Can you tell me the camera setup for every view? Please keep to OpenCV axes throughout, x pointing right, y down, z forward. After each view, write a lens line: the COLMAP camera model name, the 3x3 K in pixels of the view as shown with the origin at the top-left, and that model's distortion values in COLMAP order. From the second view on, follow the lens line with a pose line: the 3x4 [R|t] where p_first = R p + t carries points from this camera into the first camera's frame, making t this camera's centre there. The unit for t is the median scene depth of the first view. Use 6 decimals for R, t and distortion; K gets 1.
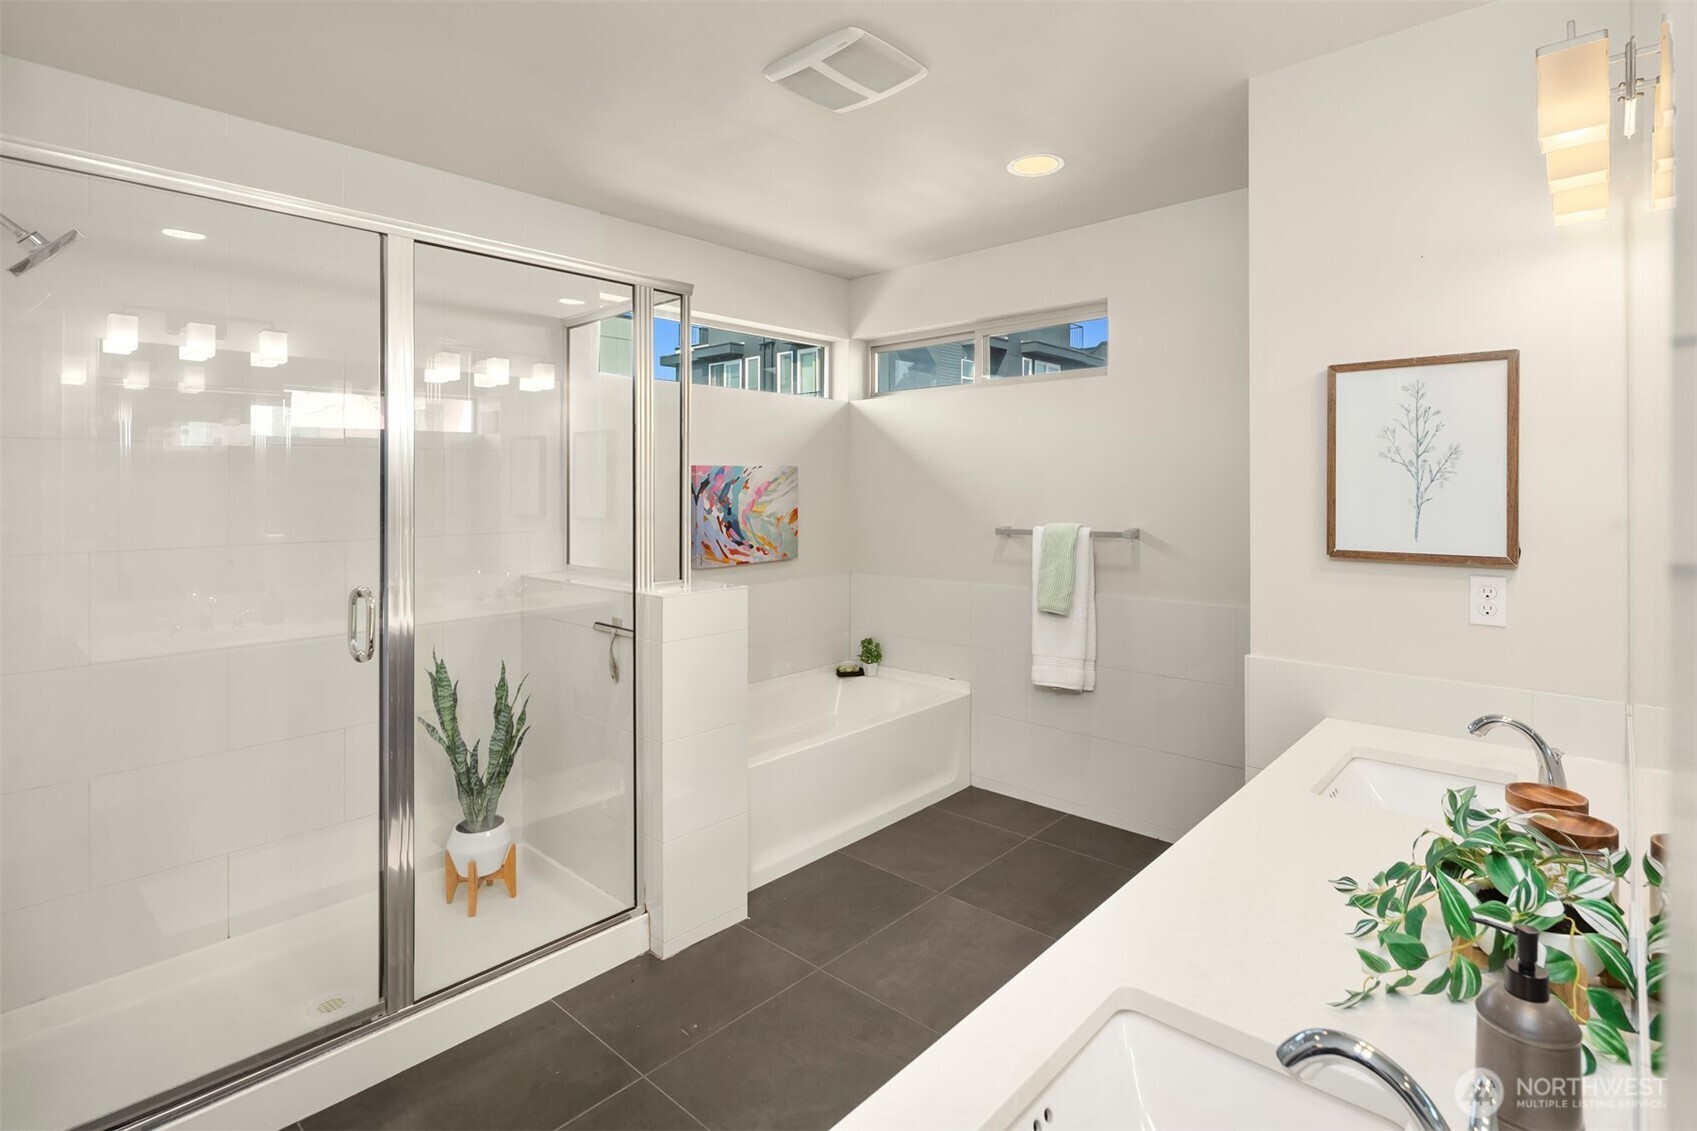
lens RADIAL K [[839.9, 0, 860.8], [0, 839.9, 495.2], [0, 0, 1]] dist [0.001682, -0.000554]
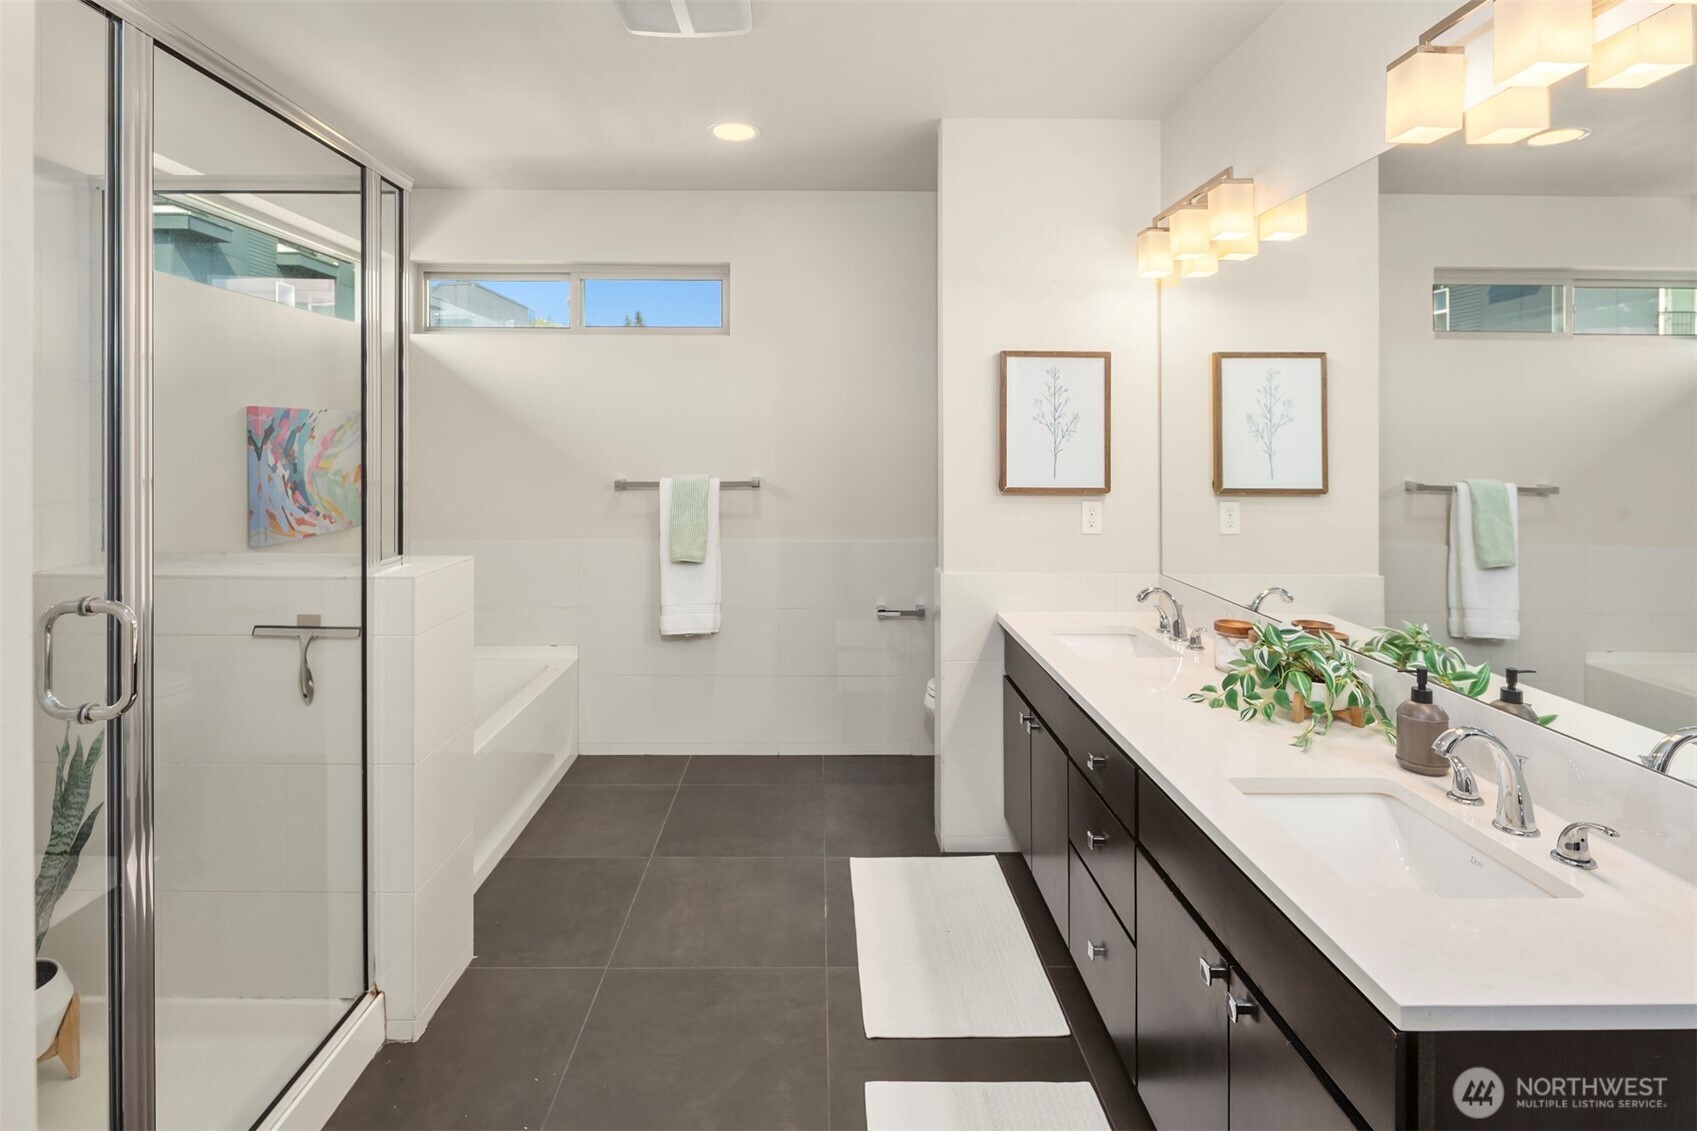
lens RADIAL K [[839.9, 0, 873.5], [0, 839.9, 448.4], [0, 0, 1]] dist [0.001682, -0.000554]
pose [[0.729420, 0.000388, 0.684066, -0.302494], [0.000146, 1.000000, -0.000723, 0.001940], [-0.684066, 0.000627, 0.729420, 0.092435]]
